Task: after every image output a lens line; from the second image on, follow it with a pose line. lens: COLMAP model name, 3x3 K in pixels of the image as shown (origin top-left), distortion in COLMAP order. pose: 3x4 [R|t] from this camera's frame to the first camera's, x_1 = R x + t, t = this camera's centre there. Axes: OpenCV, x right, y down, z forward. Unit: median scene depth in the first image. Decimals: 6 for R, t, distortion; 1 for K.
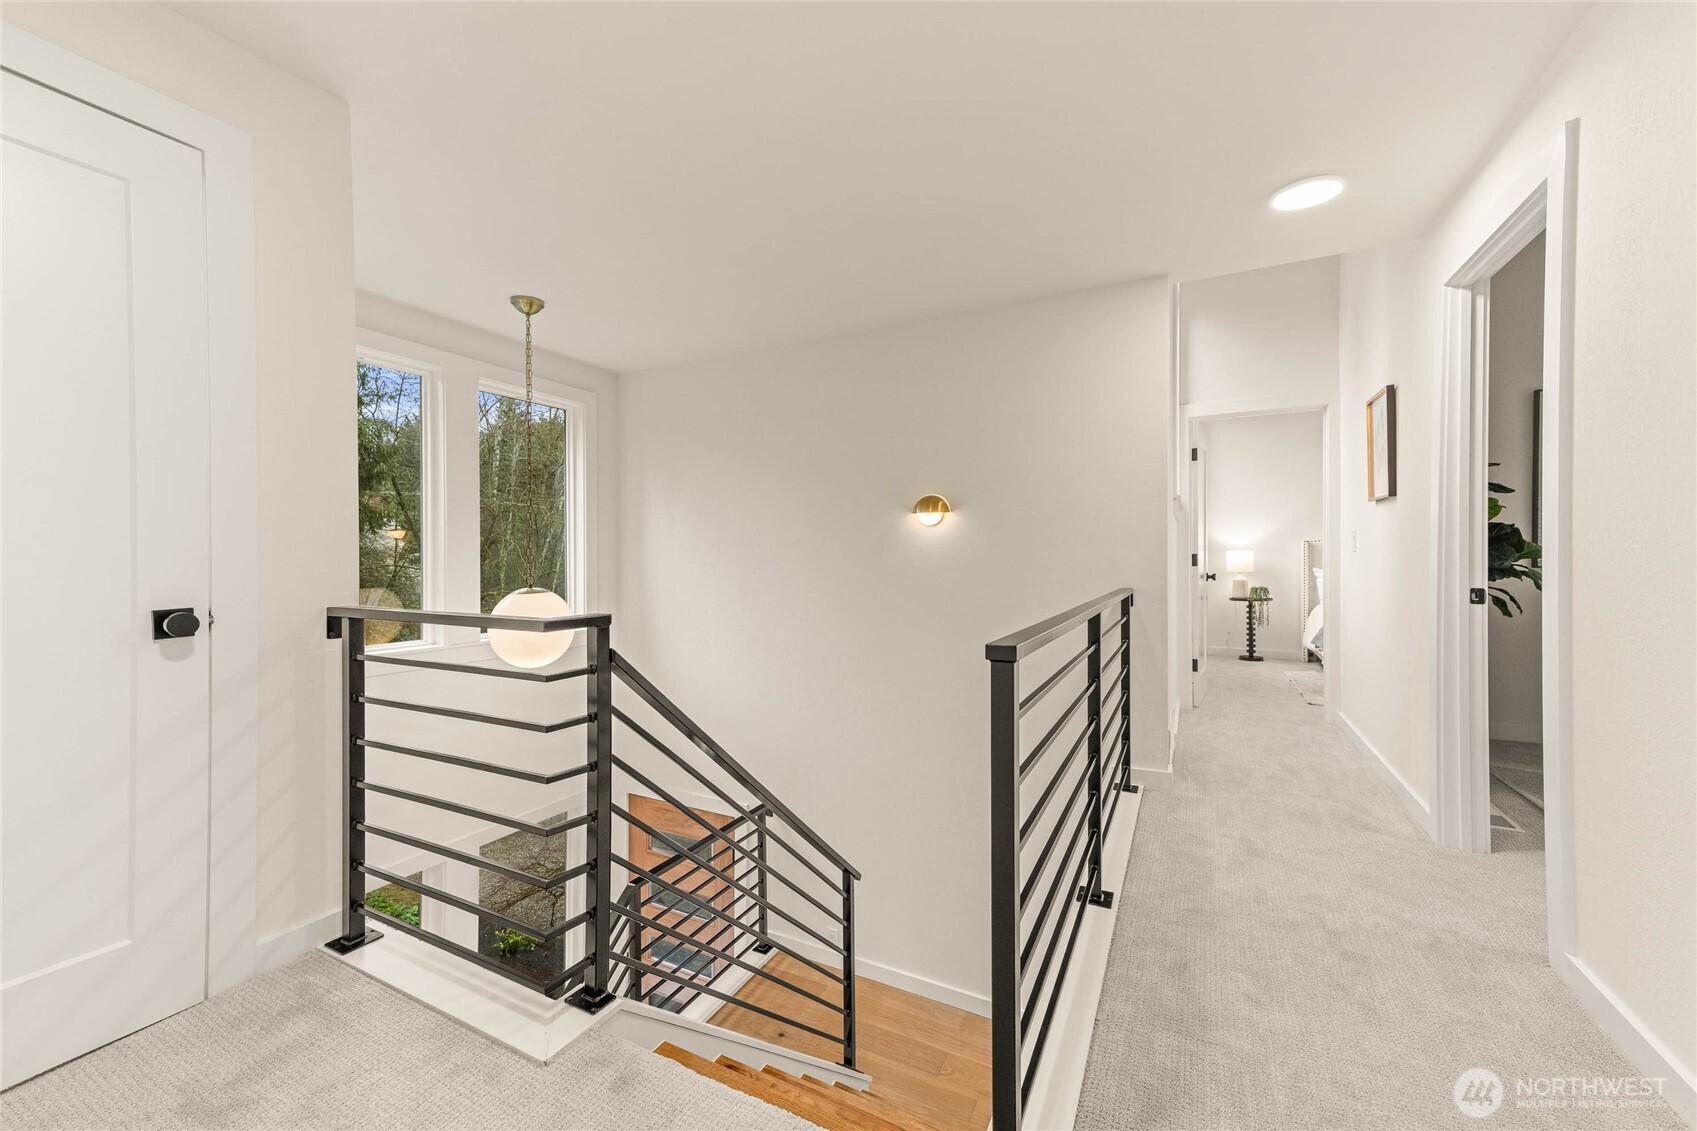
lens RADIAL K [[664.7, 0, 849.2], [0, 664.7, 561.7], [0, 0, 1]] dist [0.020980, 0.001336]
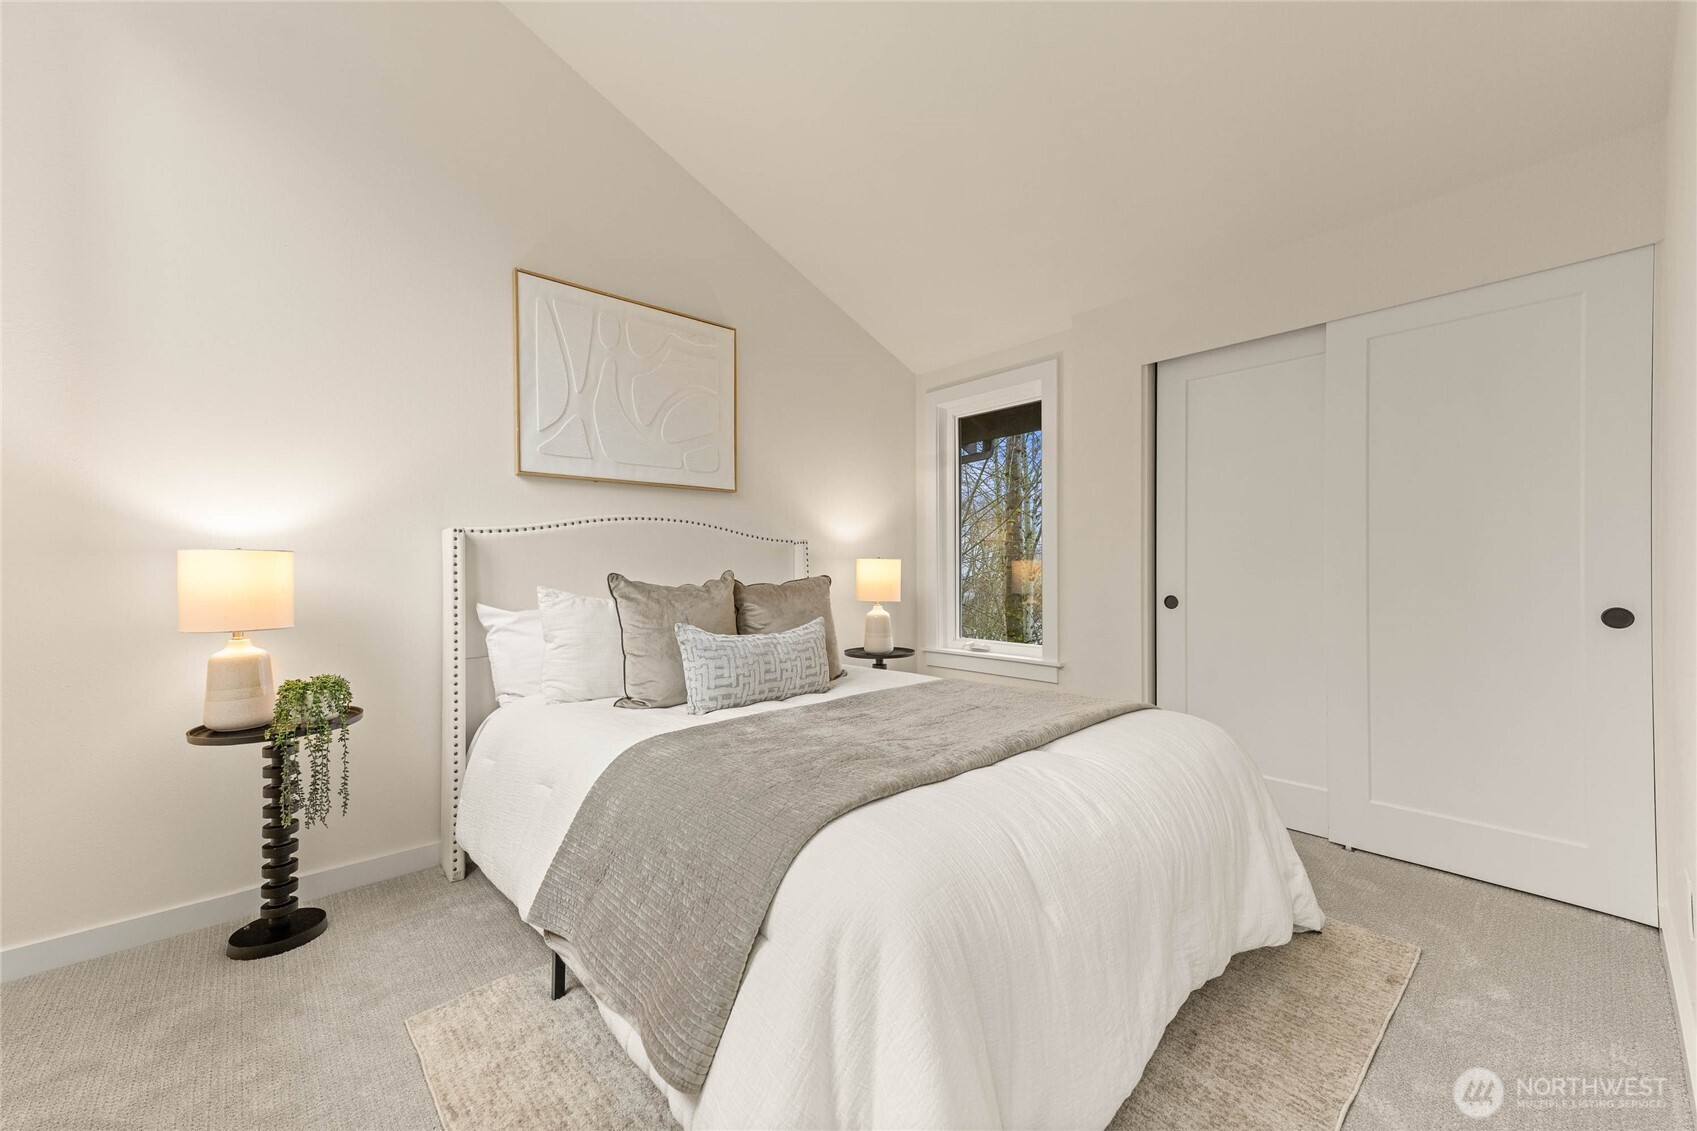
lens RADIAL K [[664.7, 0, 853.3], [0, 664.7, 569.6], [0, 0, 1]] dist [0.020980, 0.001336]
pose [[0.344541, 0.003167, 0.938766, 0.422594], [0.005023, 0.999974, -0.005217, -0.006716], [-0.938758, 0.006513, 0.344516, 0.687330]]
